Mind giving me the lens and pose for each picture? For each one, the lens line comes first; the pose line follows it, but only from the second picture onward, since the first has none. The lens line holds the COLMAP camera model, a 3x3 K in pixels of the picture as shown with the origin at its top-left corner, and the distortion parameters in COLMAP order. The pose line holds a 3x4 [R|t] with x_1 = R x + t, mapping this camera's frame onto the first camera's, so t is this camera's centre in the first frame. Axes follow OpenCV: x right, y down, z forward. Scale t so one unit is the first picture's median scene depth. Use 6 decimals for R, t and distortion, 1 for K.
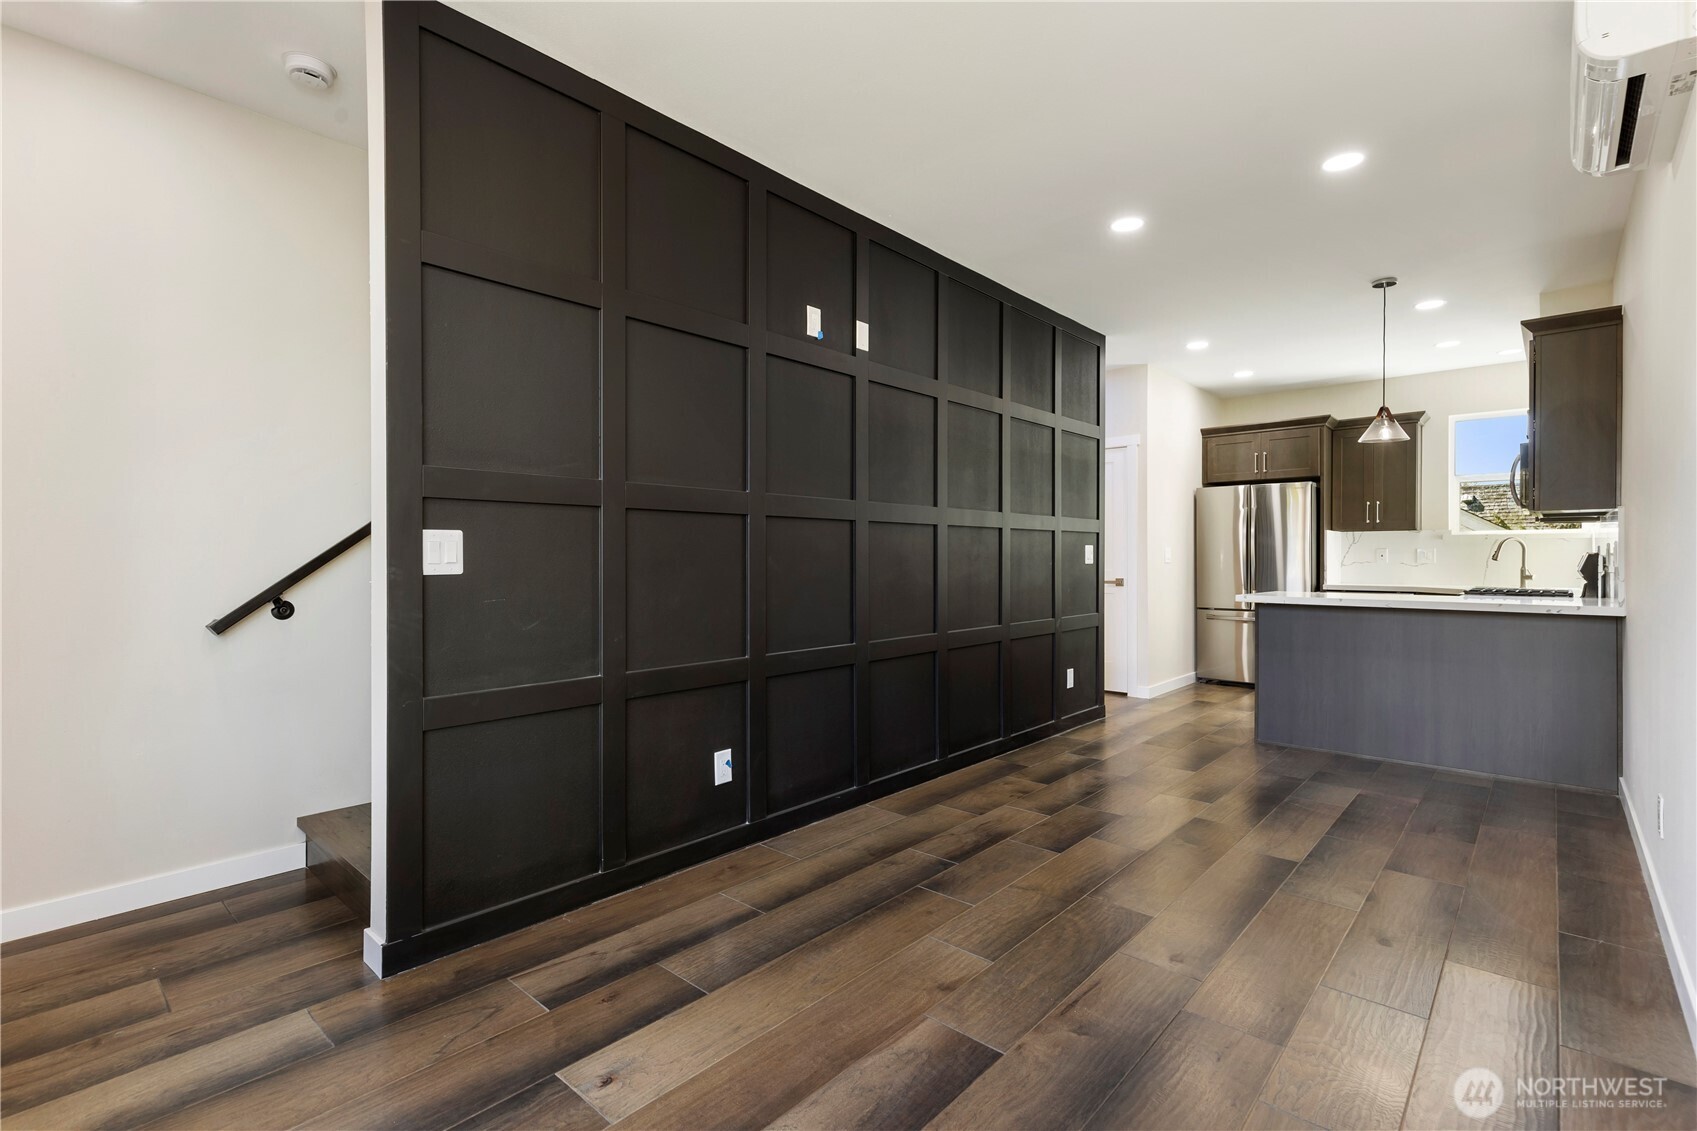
lens RADIAL K [[773.4, 0, 844.2], [0, 773.4, 564.2], [0, 0, 1]] dist [0.005823, -0.000239]
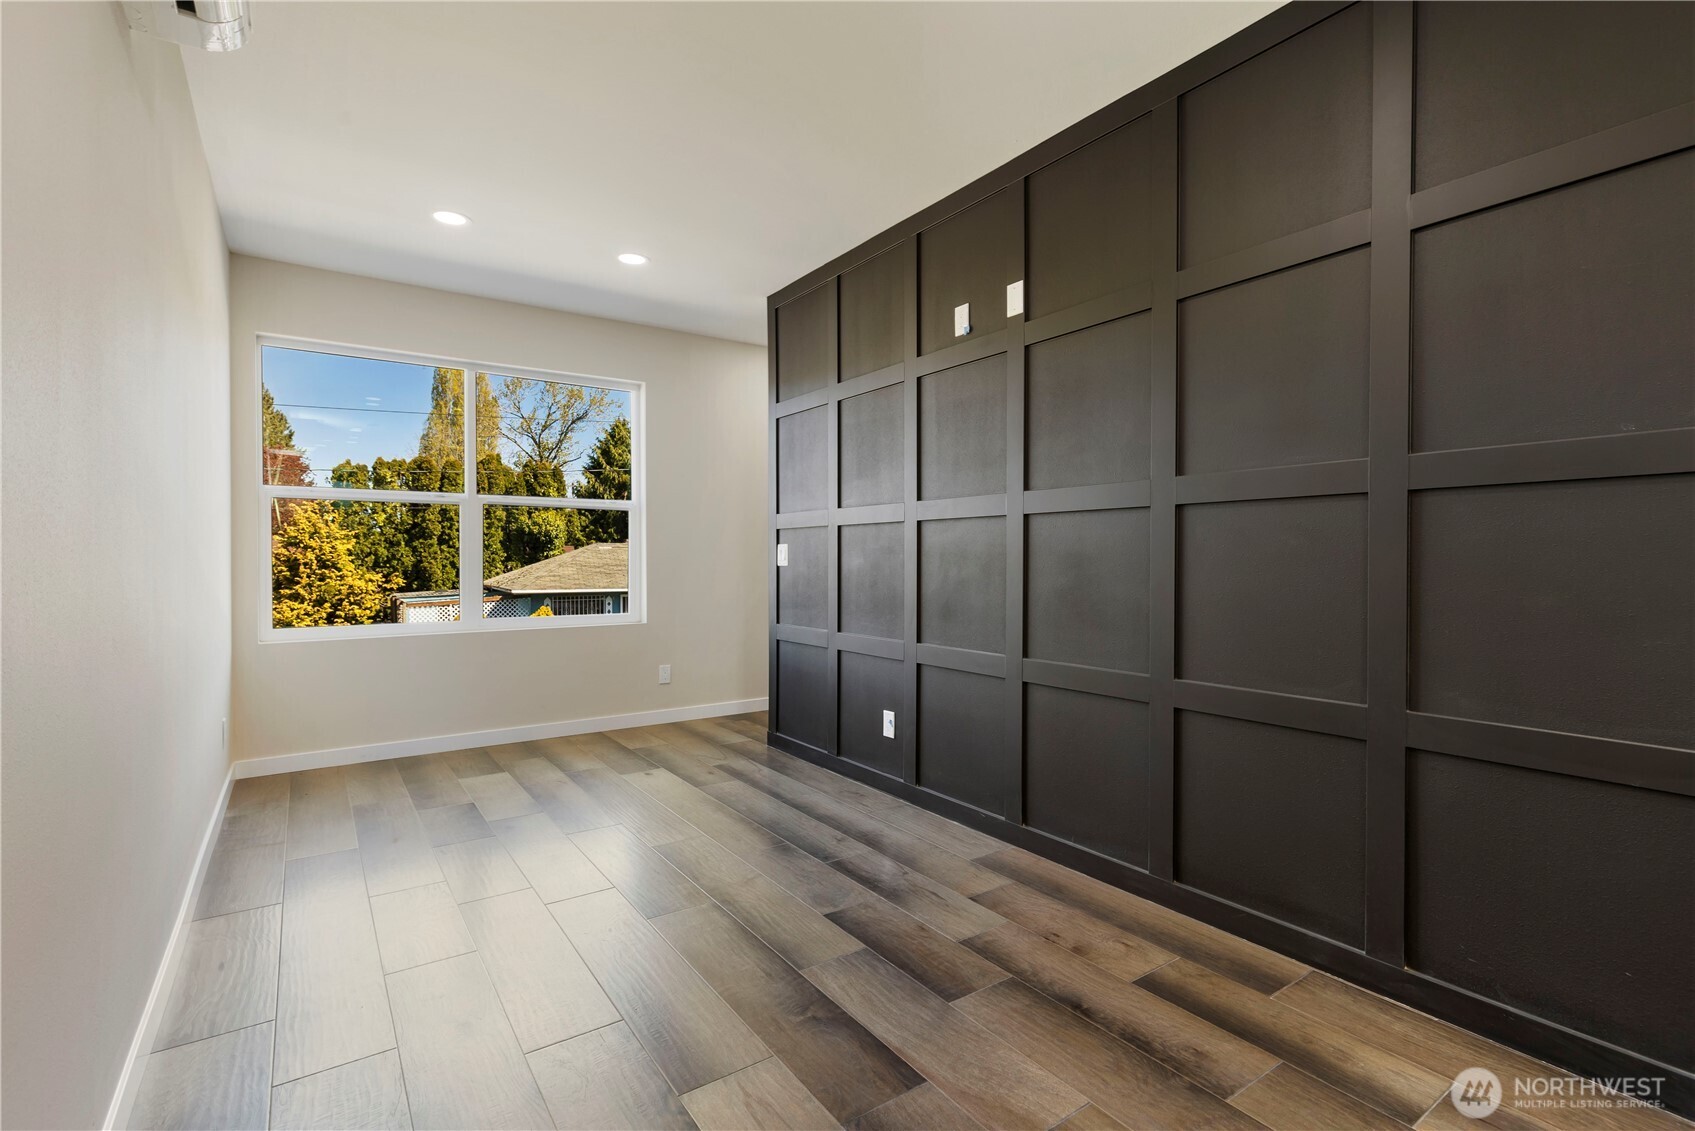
lens RADIAL K [[772.5, 0, 848.8], [0, 772.5, 558.0], [0, 0, 1]] dist [0.005823, -0.000239]
pose [[-0.216466, 0.002829, -0.976286, 1.063028], [-0.007686, 0.999960, 0.004602, -0.012100], [0.976260, 0.008499, -0.216435, 1.186441]]
